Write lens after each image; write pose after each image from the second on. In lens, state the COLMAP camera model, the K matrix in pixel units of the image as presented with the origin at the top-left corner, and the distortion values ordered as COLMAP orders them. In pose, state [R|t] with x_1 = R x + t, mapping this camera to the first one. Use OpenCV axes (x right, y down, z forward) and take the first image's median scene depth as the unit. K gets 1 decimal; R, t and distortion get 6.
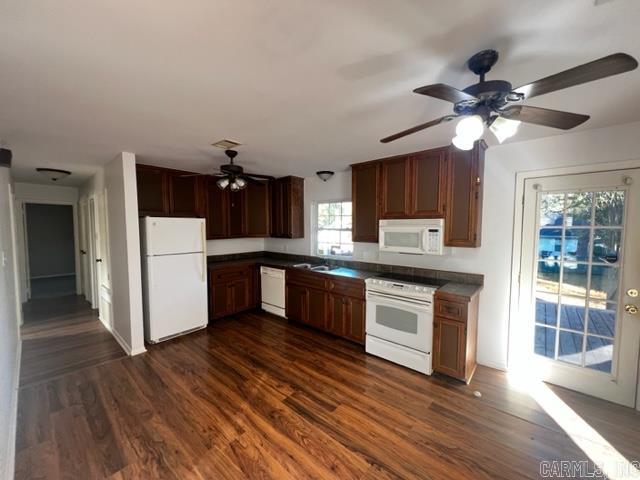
lens RADIAL K [[255.8, 0, 320.0], [0, 255.8, 240.0], [0, 0, 1]] dist [0.000802, 0.000262]
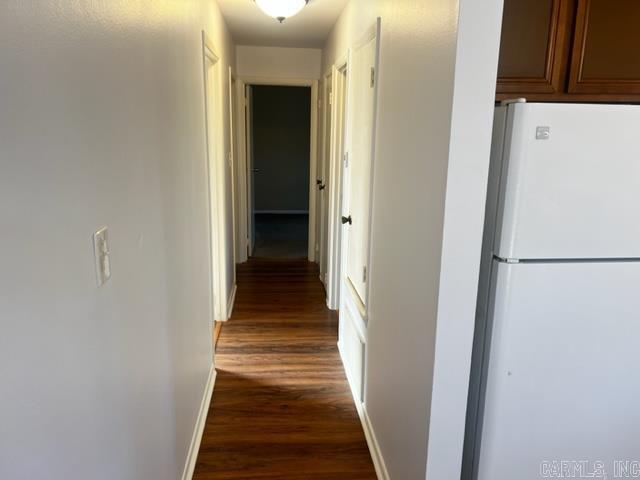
lens RADIAL K [[496.6, 0, 320.0], [0, 496.6, 240.0], [0, 0, 1]] dist [0.000353, -0.000461]
pose [[0.727400, 0.167424, -0.665477, -0.532715], [-0.055382, 0.980939, 0.186254, -0.042817], [0.683976, -0.098626, 0.722807, 0.582788]]
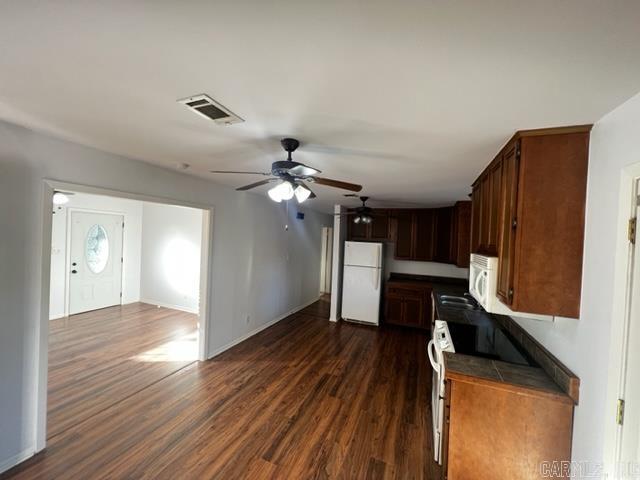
lens RADIAL K [[255.8, 0, 320.0], [0, 255.8, 240.0], [0, 0, 1]] dist [0.000802, 0.000262]
pose [[0.325783, 0.023854, -0.945144, 0.910246], [-0.090937, 0.995837, -0.006211, -0.079998], [0.941061, 0.087972, 0.326596, 0.333270]]
